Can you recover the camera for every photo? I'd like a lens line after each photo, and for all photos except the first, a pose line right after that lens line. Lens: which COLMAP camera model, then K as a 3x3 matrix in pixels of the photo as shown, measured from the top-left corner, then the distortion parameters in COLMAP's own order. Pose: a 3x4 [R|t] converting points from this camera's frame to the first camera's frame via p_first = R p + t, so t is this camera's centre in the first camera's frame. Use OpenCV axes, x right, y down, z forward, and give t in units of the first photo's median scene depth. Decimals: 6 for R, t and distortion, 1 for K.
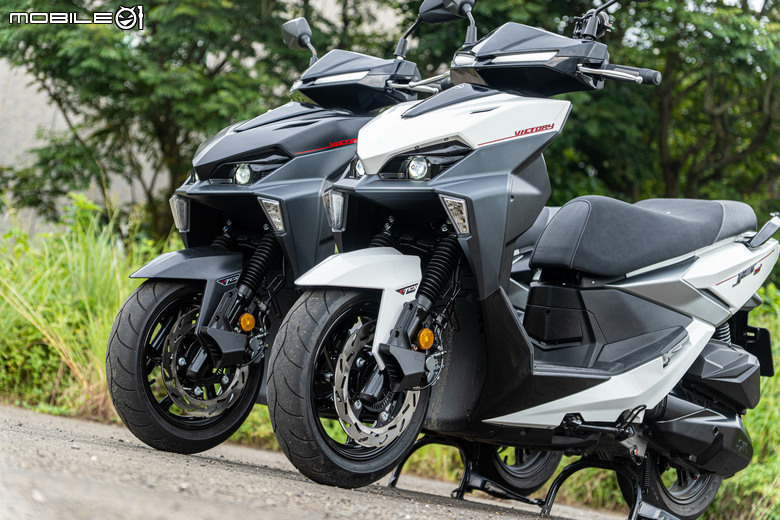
lens RADIAL K [[1643.6, 0, 392.1], [0, 1643.6, 258.1], [0, 0, 1]] dist [0.007652, 0.000000]
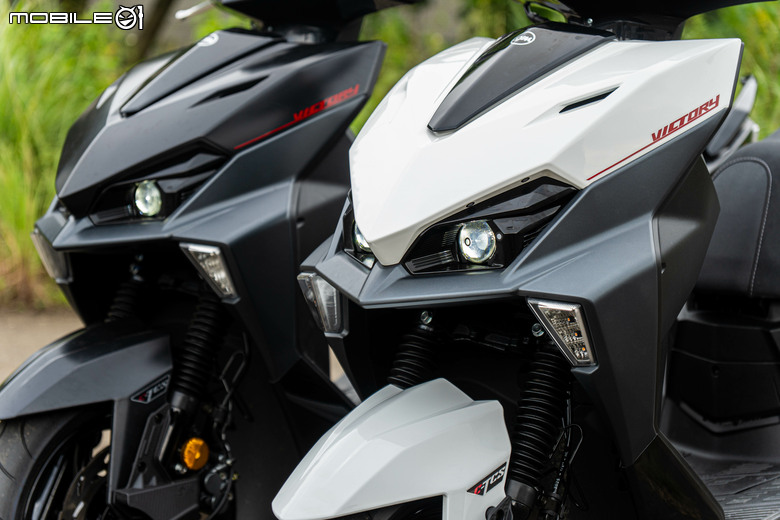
lens RADIAL K [[1922.5, 0, 387.9], [0, 1922.5, 258.8], [0, 0, 1]] dist [-0.002115, 0.000000]
pose [[0.991070, -0.132921, -0.010586, -0.005537], [0.132618, 0.974318, 0.181981, -0.142296], [-0.013875, -0.181760, 0.983245, 0.357180]]
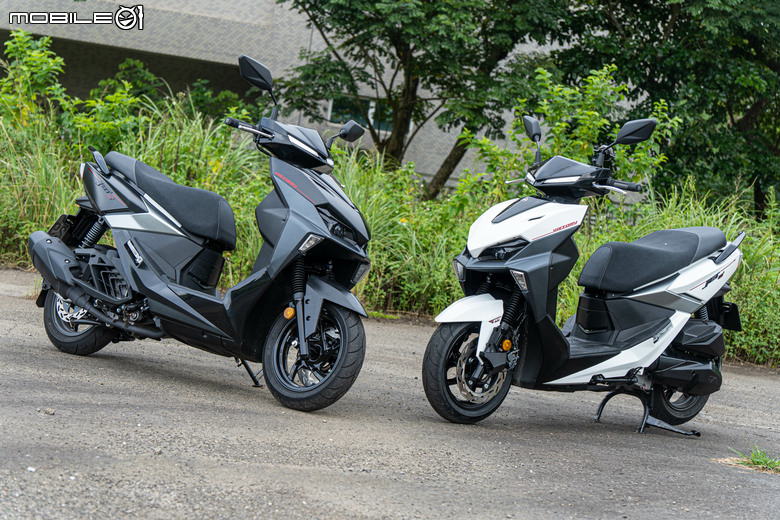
lens RADIAL K [[1382.0, 0, 390.9], [0, 1382.0, 263.0], [0, 0, 1]] dist [0.026467, 0.000000]
pose [[0.987390, -0.029392, -0.155552, 0.119759], [0.046890, 0.992819, 0.110050, -0.193586], [0.151200, -0.115956, 0.981678, -0.478895]]
